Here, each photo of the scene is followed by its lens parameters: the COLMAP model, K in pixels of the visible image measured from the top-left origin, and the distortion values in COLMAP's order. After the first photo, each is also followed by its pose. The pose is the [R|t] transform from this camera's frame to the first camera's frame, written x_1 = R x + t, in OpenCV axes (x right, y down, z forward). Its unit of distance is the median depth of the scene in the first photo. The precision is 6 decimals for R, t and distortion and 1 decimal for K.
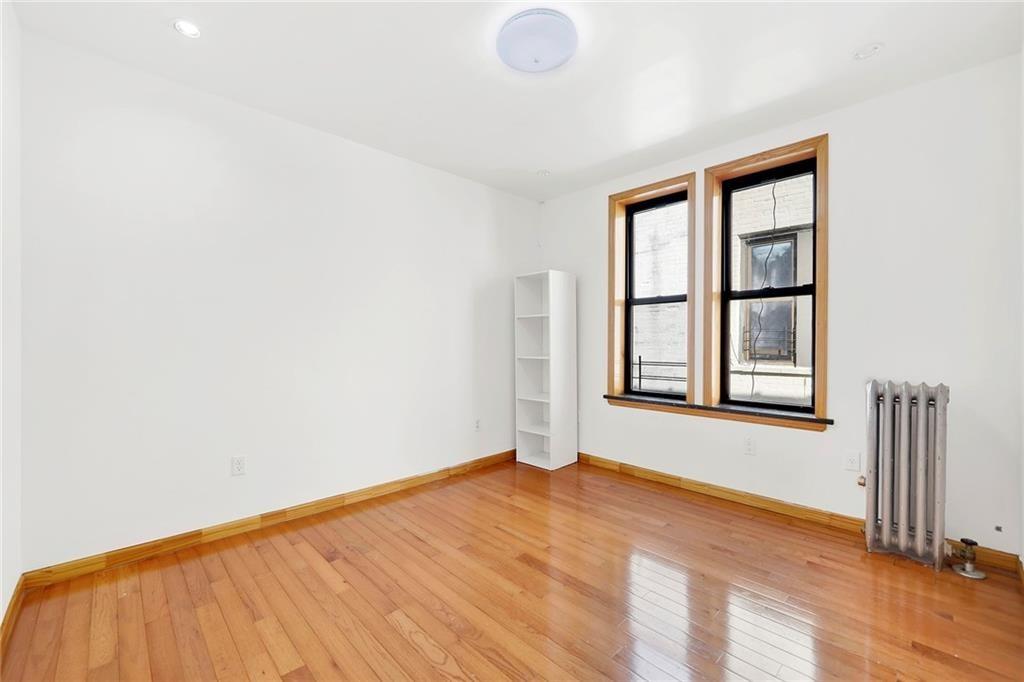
lens RADIAL K [[411.4, 0, 512.2], [0, 411.4, 344.0], [0, 0, 1]] dist [-0.005971, 0.000755]
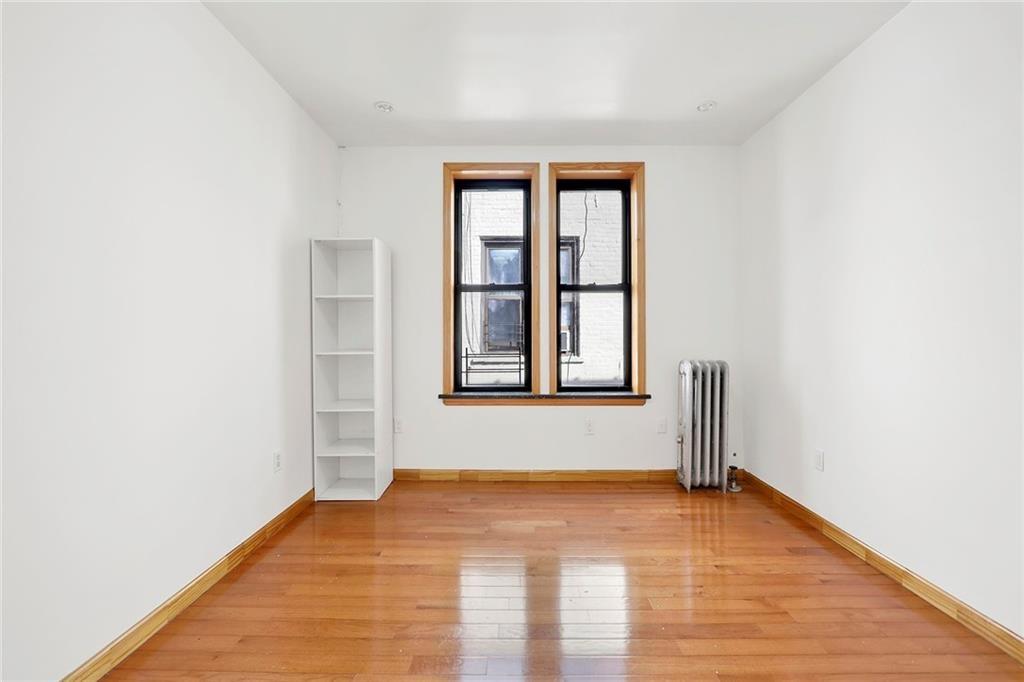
lens RADIAL K [[411.4, 0, 523.3], [0, 411.4, 339.4], [0, 0, 1]] dist [-0.005971, 0.000755]
pose [[0.703720, -0.006764, 0.710446, -0.275889], [0.004843, 0.999977, 0.004723, 0.006044], [-0.710461, 0.000117, 0.703736, 0.292684]]
